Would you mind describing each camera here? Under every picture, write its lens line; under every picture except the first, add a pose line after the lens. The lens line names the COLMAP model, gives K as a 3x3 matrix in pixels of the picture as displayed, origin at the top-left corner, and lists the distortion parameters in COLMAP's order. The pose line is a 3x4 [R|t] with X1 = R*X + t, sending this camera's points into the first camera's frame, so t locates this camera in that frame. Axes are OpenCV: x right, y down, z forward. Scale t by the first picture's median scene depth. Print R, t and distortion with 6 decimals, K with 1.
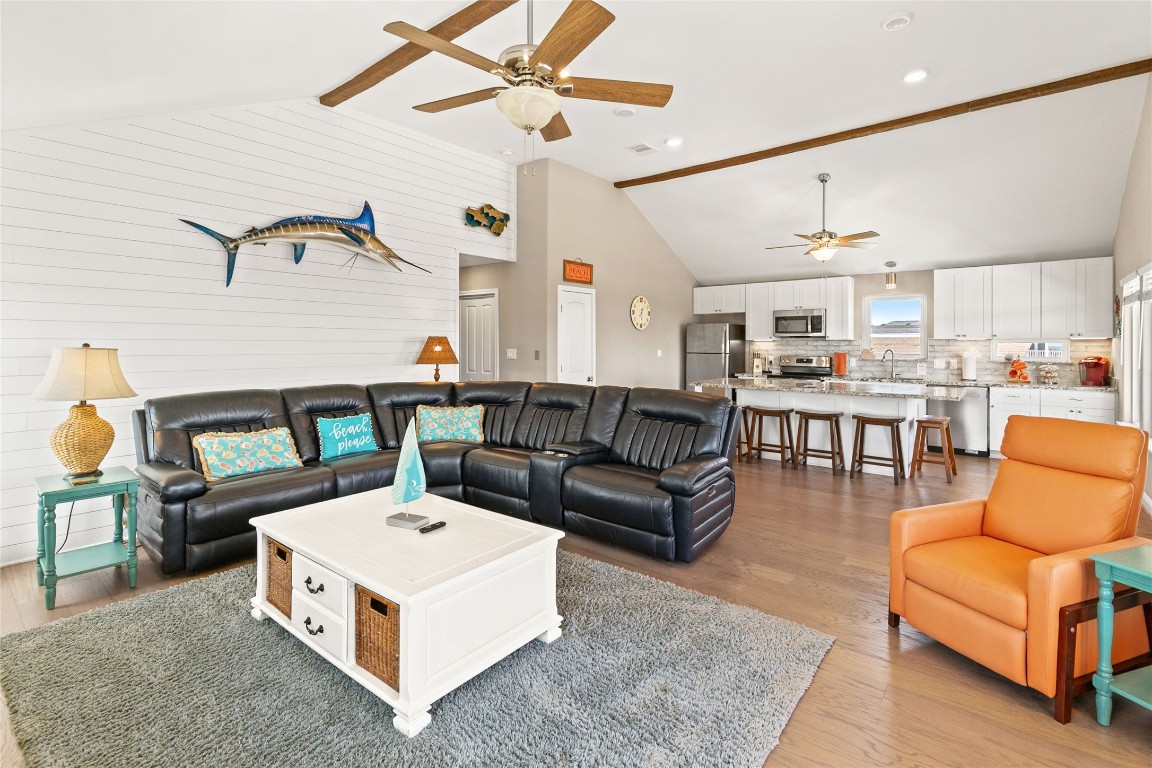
lens RADIAL K [[543.1, 0, 582.1], [0, 543.1, 349.5], [0, 0, 1]] dist [0.000089, 0.000529]
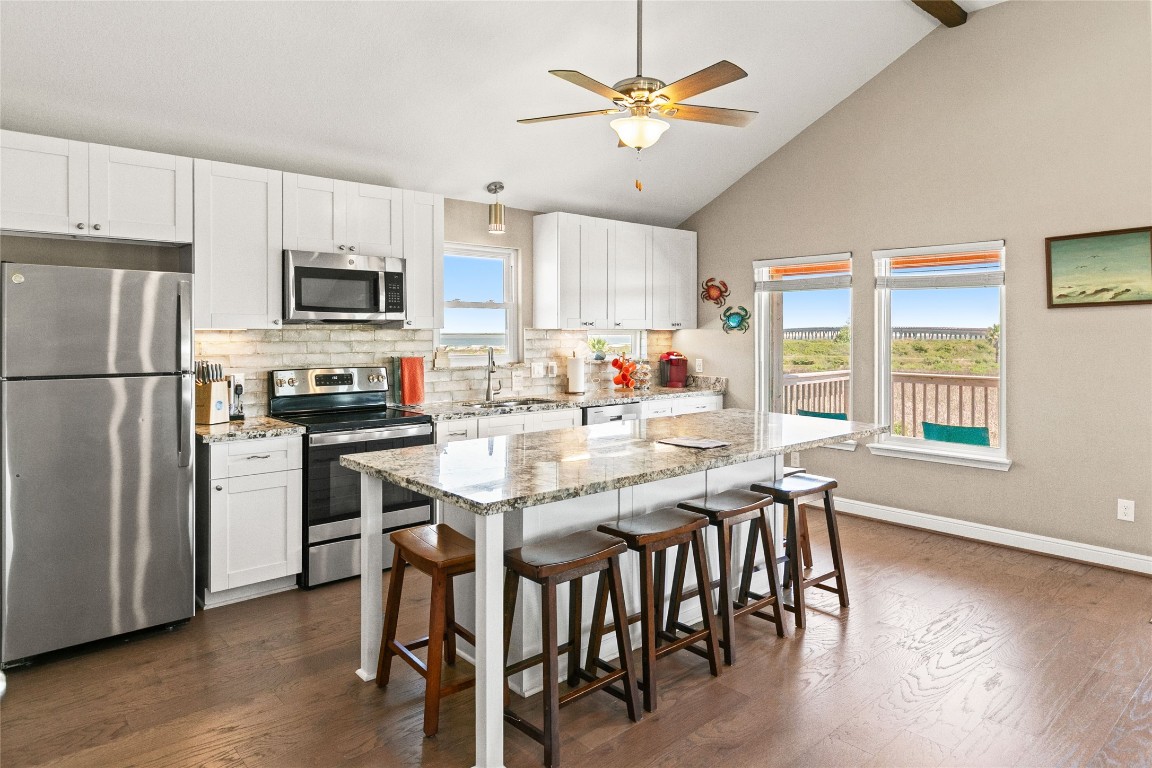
lens RADIAL K [[712.0, 0, 576.5], [0, 712.0, 334.1], [0, 0, 1]] dist [0.004463, 0.000543]
pose [[0.158097, -0.002319, 0.987421, -0.127116], [0.012841, 0.999918, 0.000292, -0.015002], [-0.987340, 0.012633, 0.158113, 0.982382]]
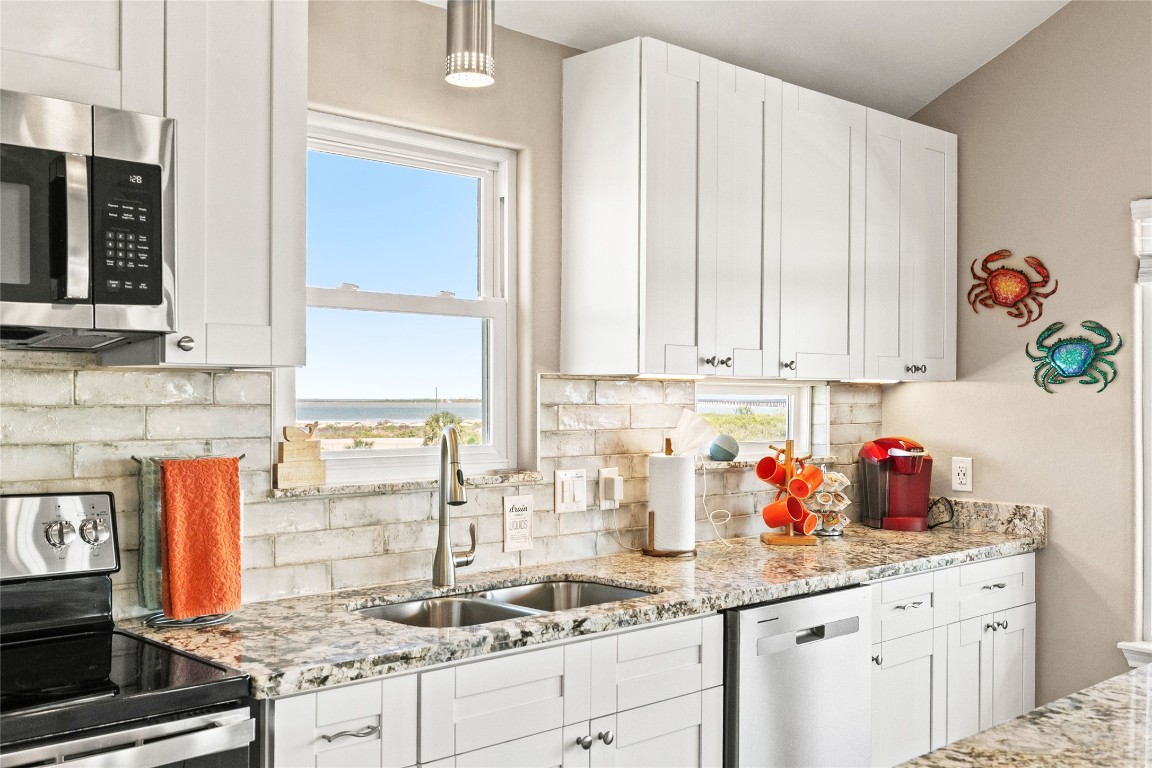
lens RADIAL K [[1180.0, 0, 576.0], [0, 1180.0, 384.0], [0, 0, 1]] dist [0.035279, 0.003836]
pose [[0.126899, 0.012661, 0.991835, 0.232407], [0.008714, 0.999866, -0.013878, -0.010472], [-0.991877, 0.010404, 0.126771, 1.106877]]
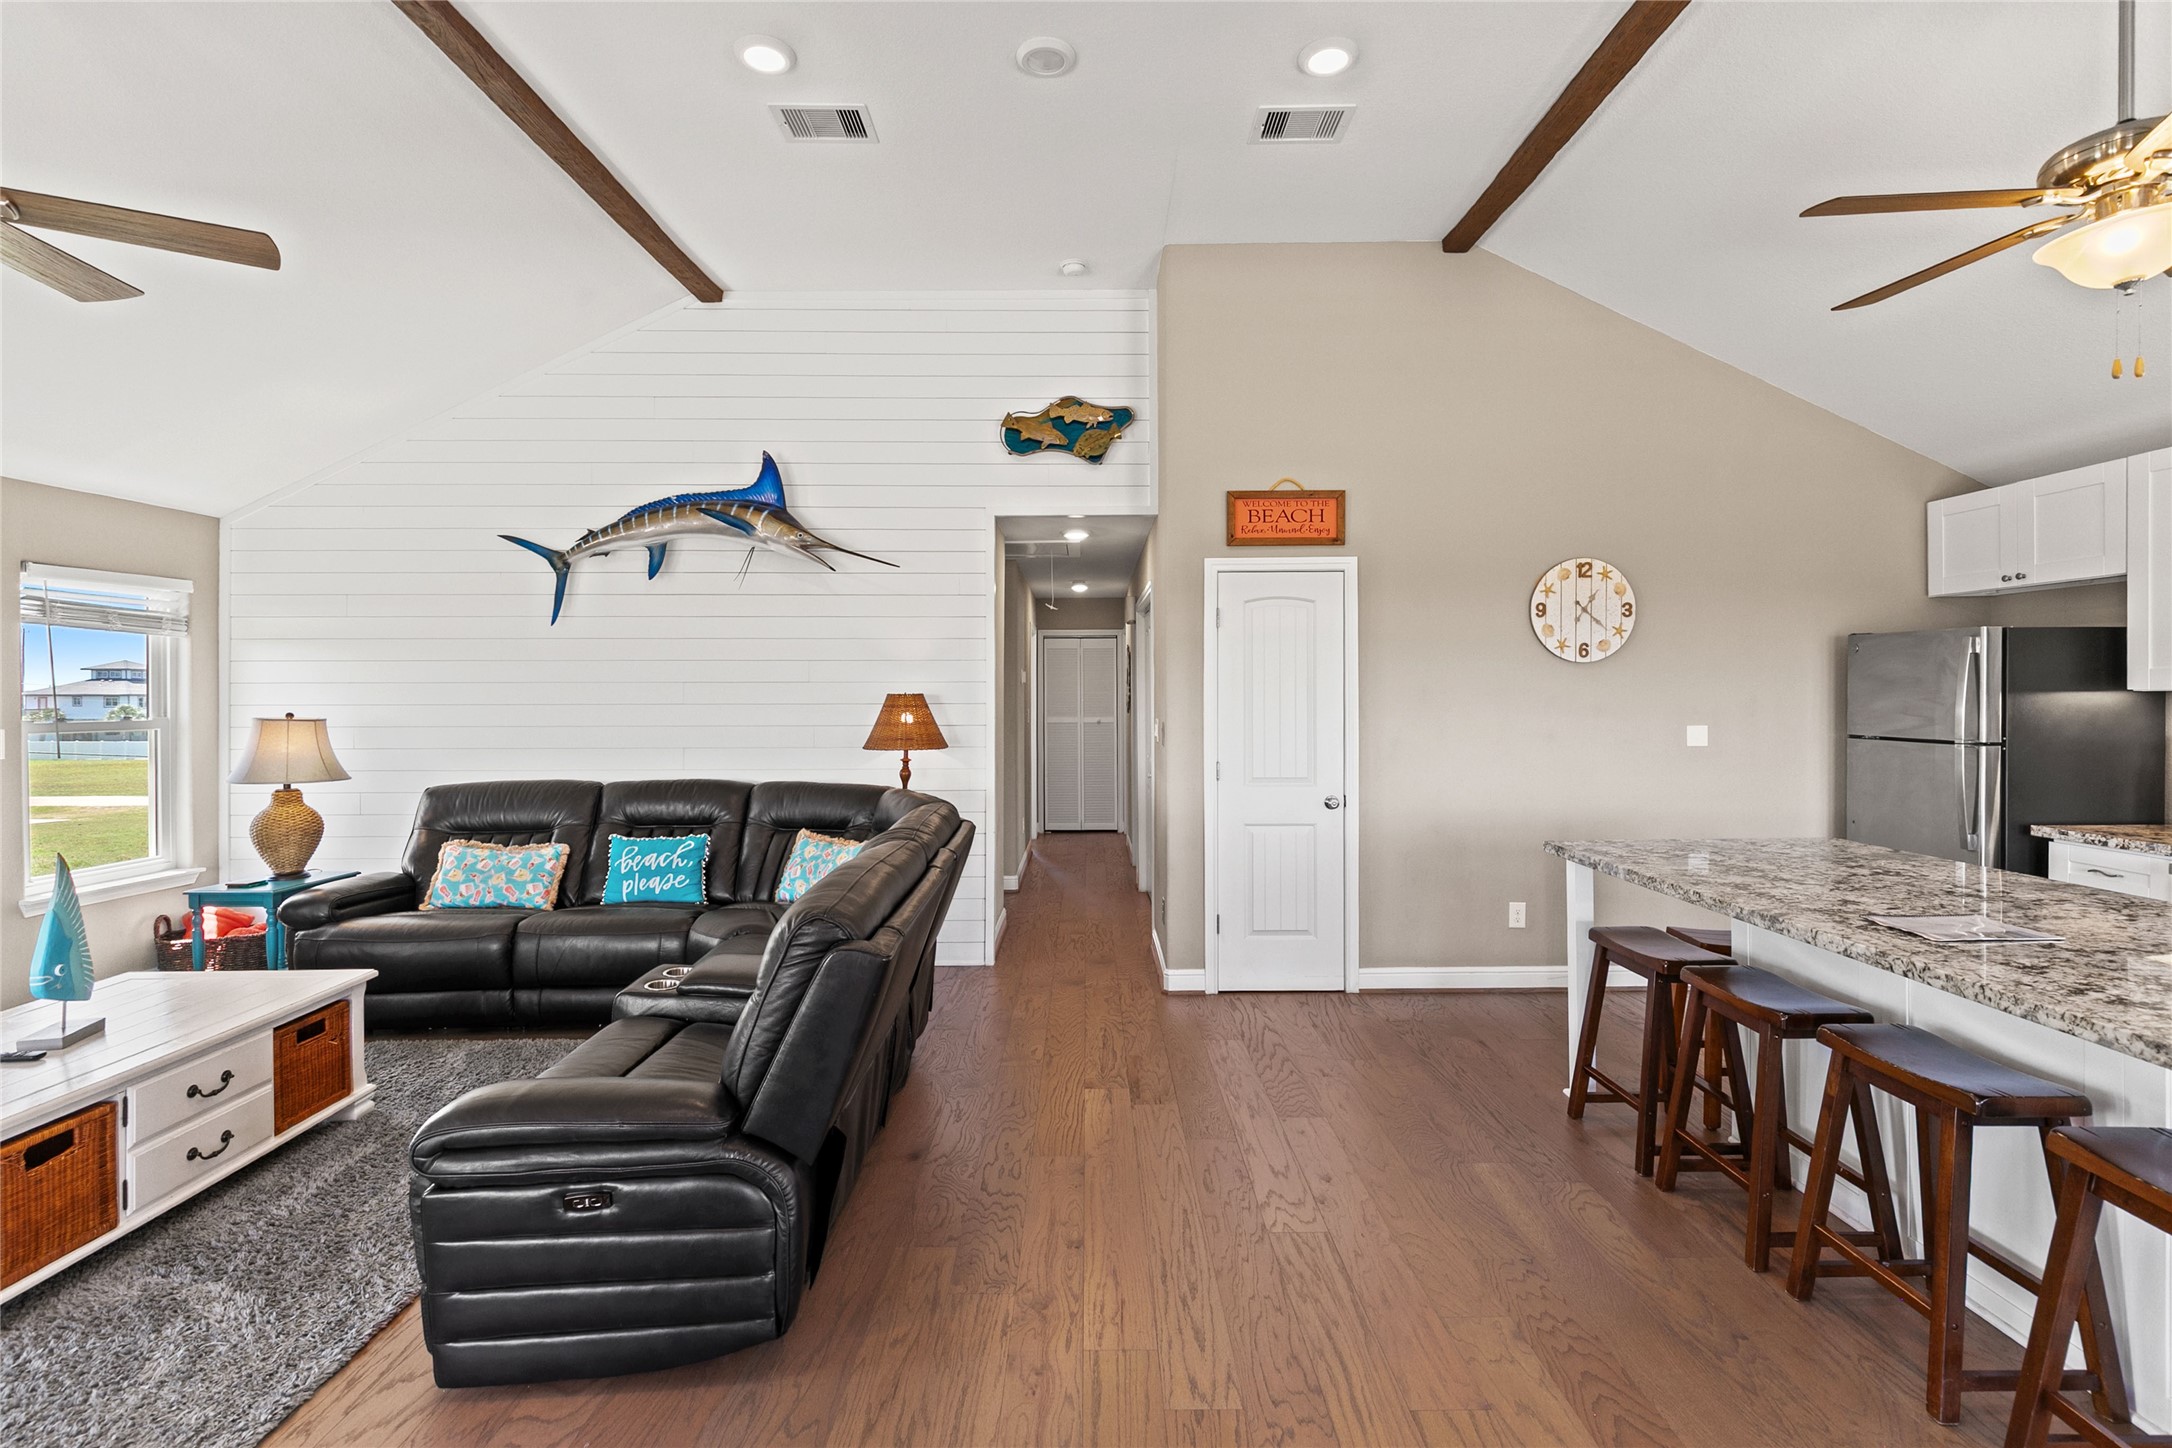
lens RADIAL K [[1020.9, 0, 1086.0], [0, 1020.9, 724.0], [0, 0, 1]] dist [0.001095, -0.000024]
pose [[0.631402, 0.015129, -0.775308, 0.510084], [-0.002113, 0.999840, 0.017790, -0.012267], [0.775453, -0.009594, 0.631332, 0.491757]]
